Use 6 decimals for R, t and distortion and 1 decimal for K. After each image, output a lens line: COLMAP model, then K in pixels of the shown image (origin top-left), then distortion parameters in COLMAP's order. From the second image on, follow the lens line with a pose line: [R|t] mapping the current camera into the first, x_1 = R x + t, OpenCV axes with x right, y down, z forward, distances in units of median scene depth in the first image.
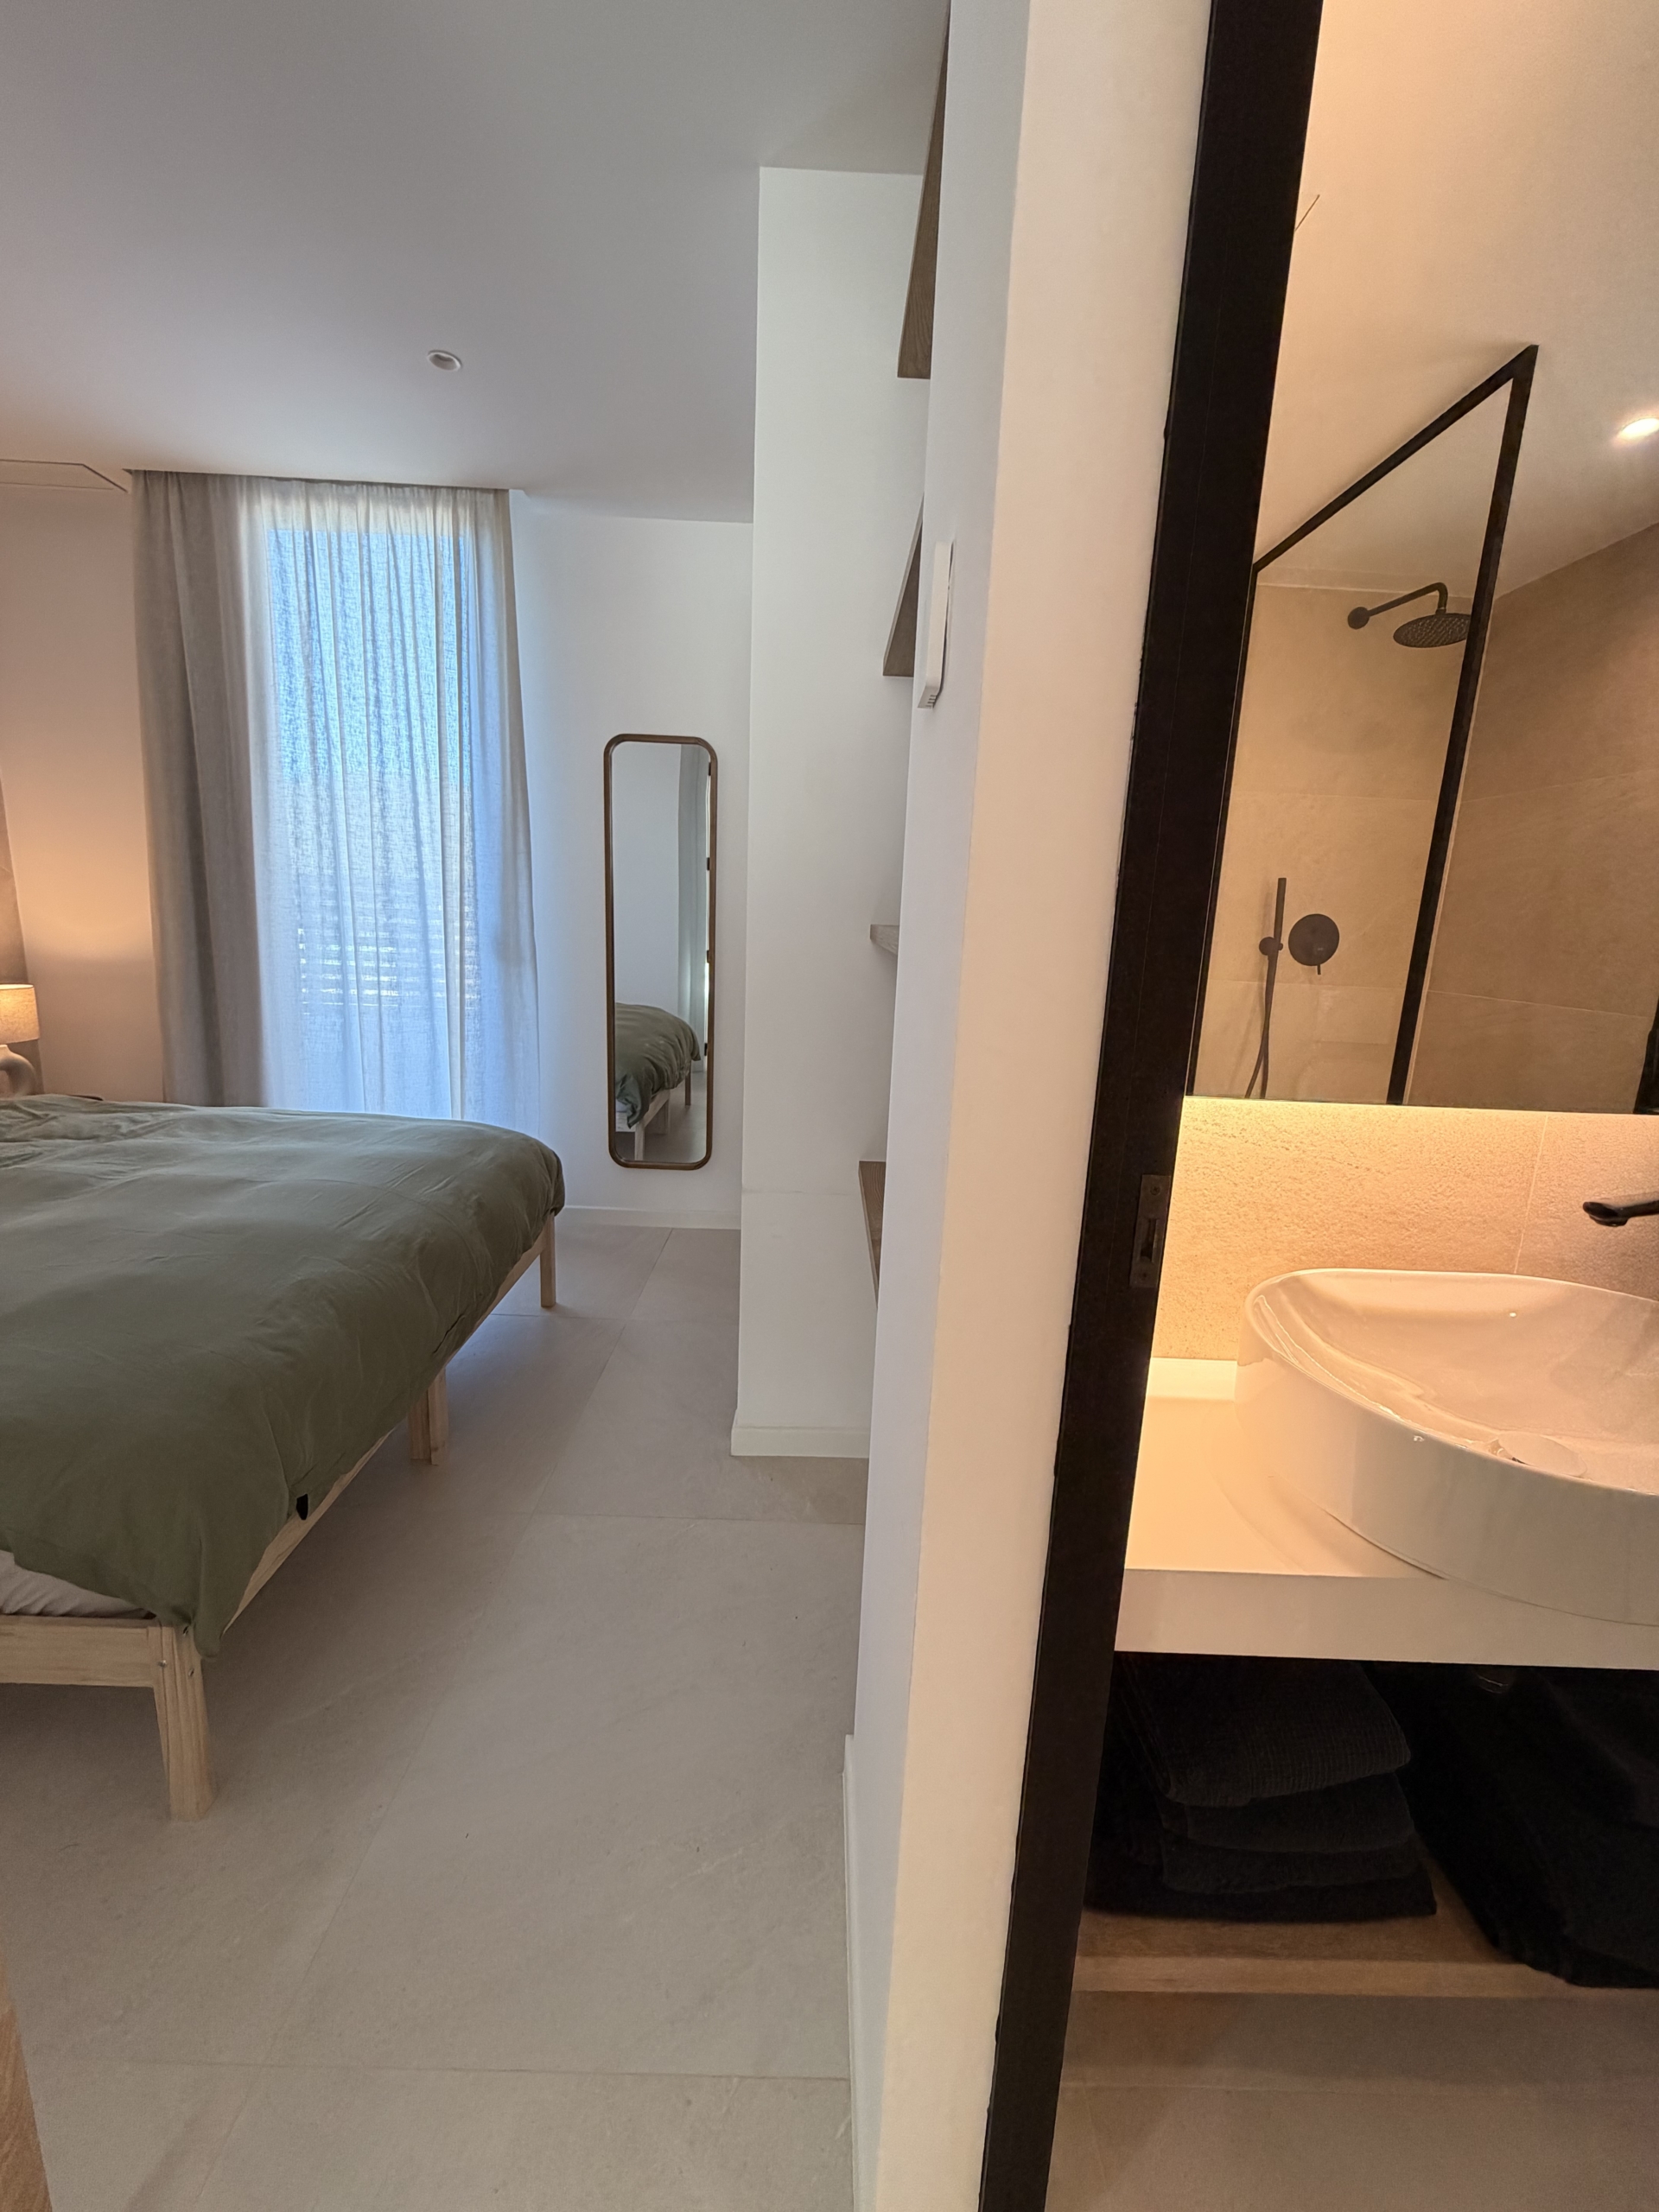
lens RADIAL K [[880.0, 0, 830.2], [0, 880.0, 1091.7], [0, 0, 1]] dist [0.002389, 0.000122]
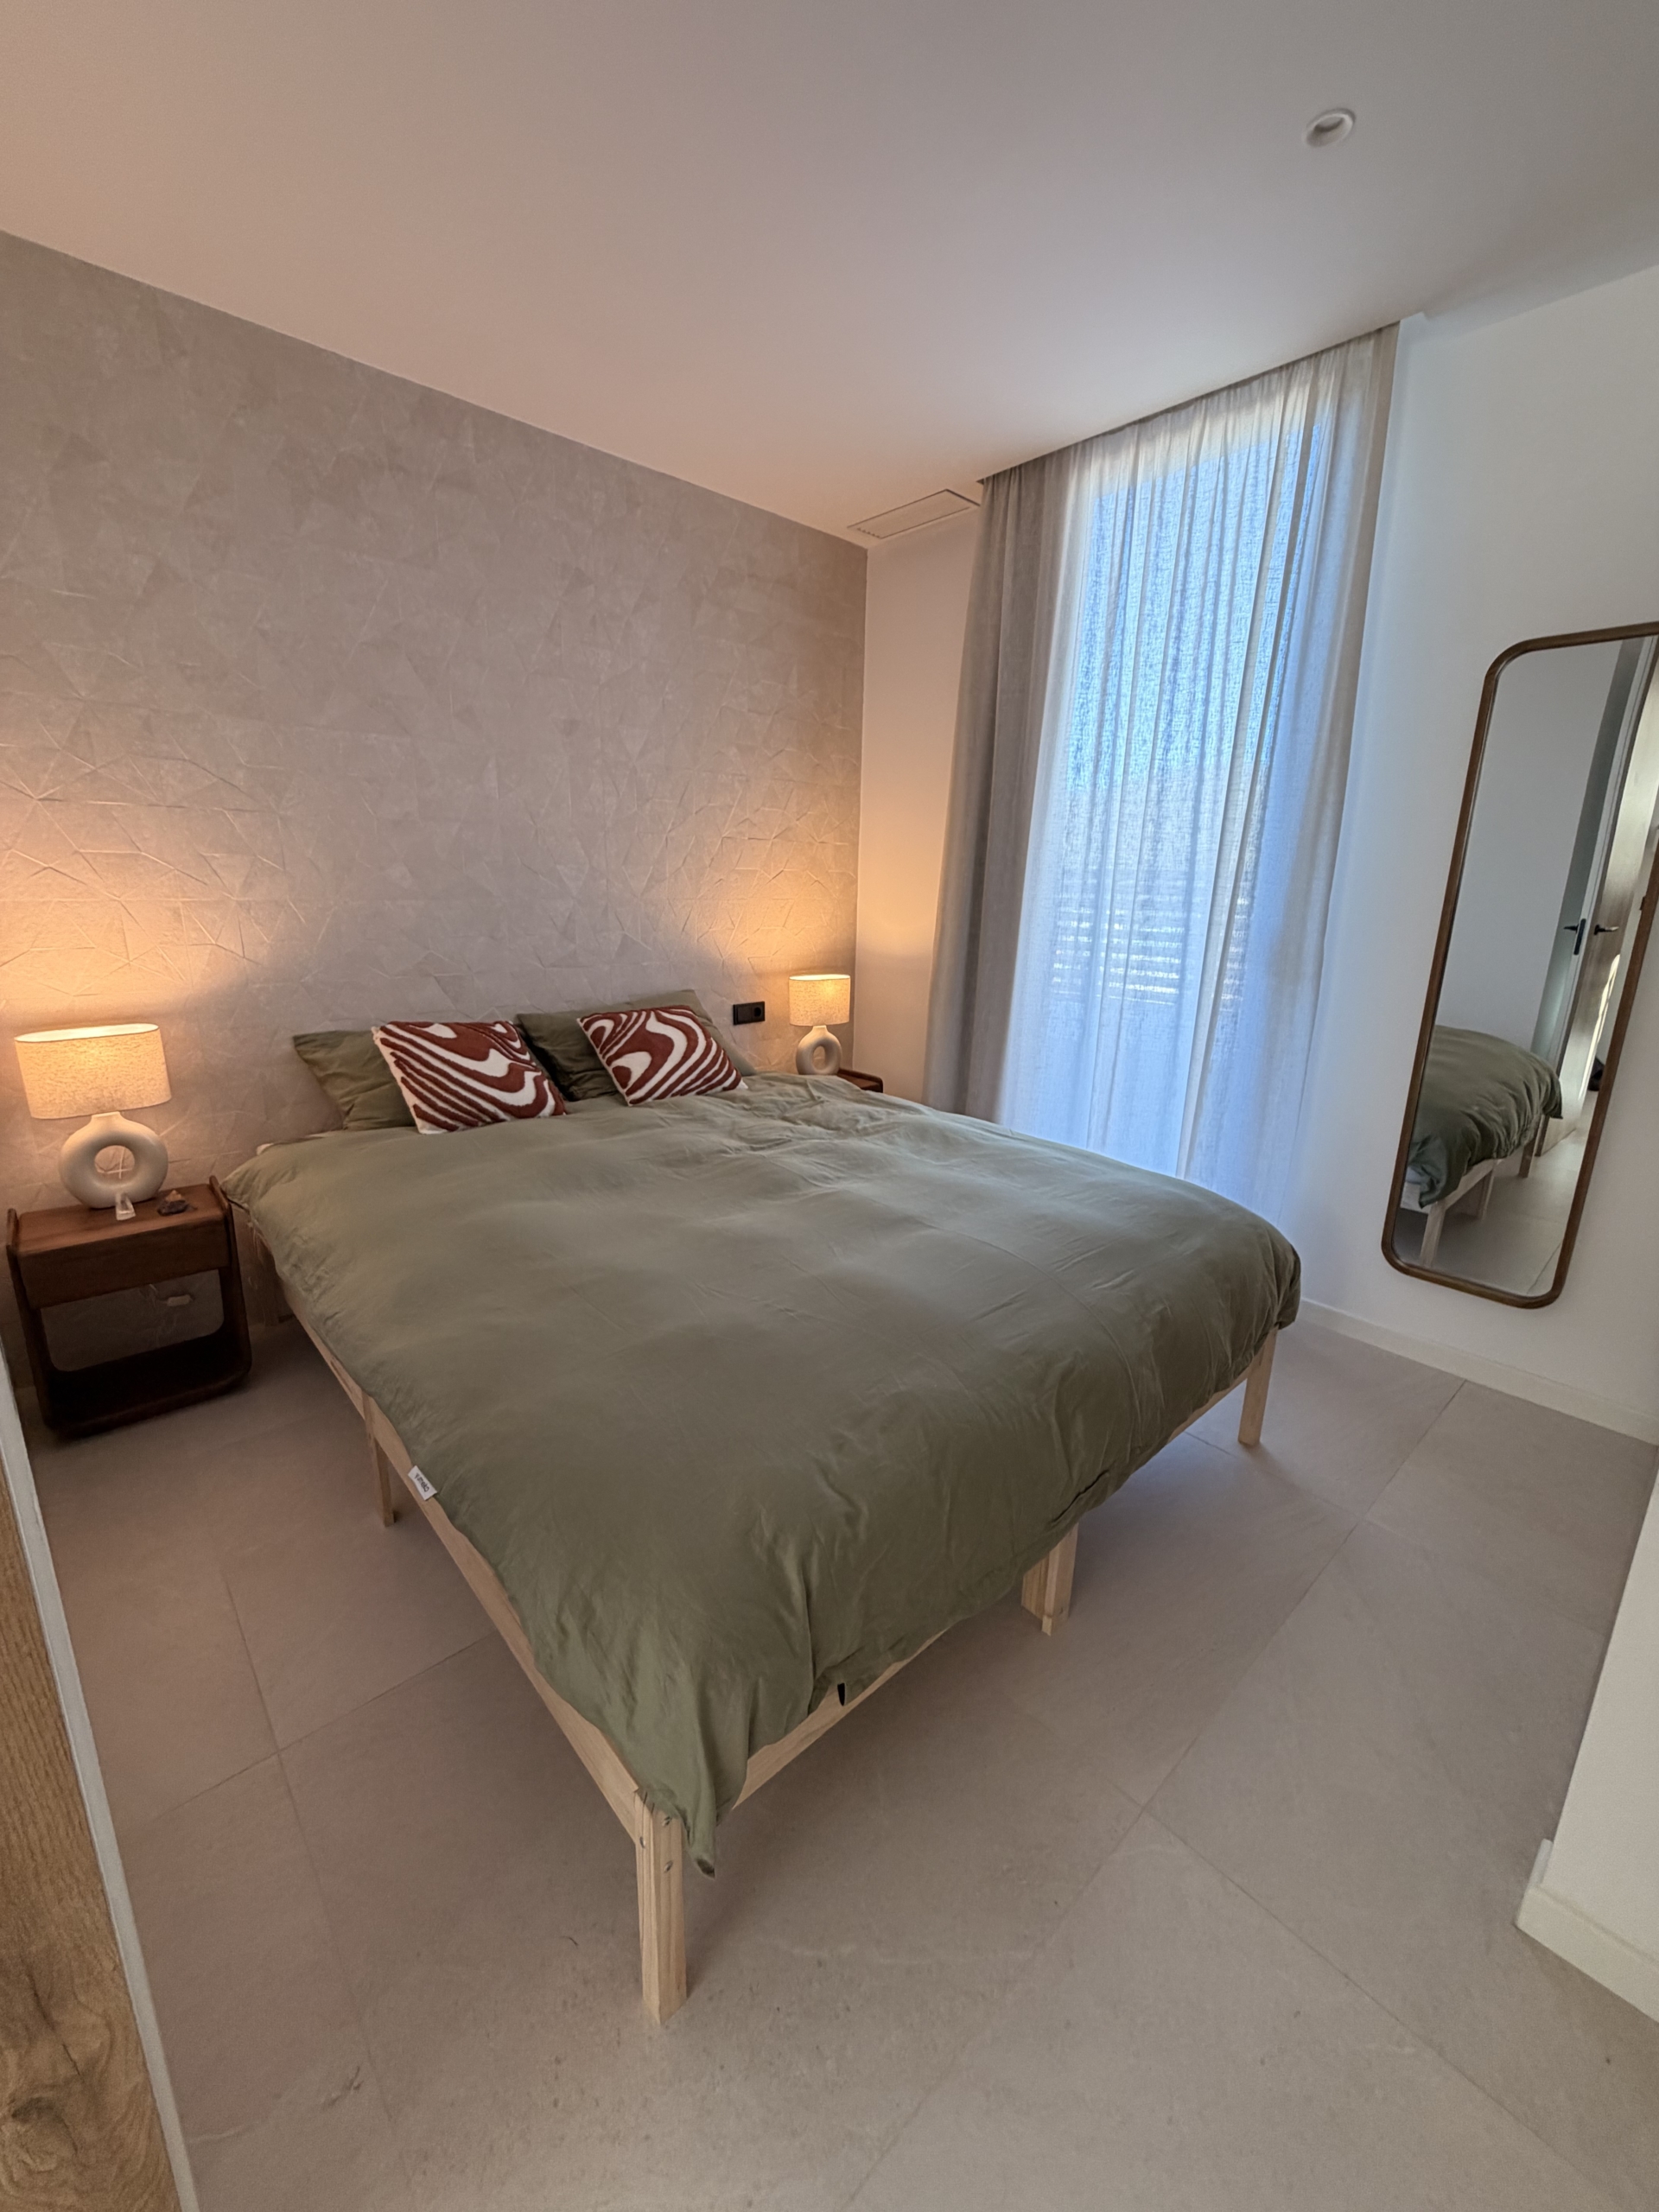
lens RADIAL K [[880.0, 0, 836.9], [0, 880.0, 1097.5], [0, 0, 1]] dist [0.002389, 0.000122]
pose [[0.671803, 0.153417, -0.724668, -0.055170], [-0.141264, 0.986896, 0.077974, -0.051920], [0.727135, 0.049987, 0.684672, 0.205878]]
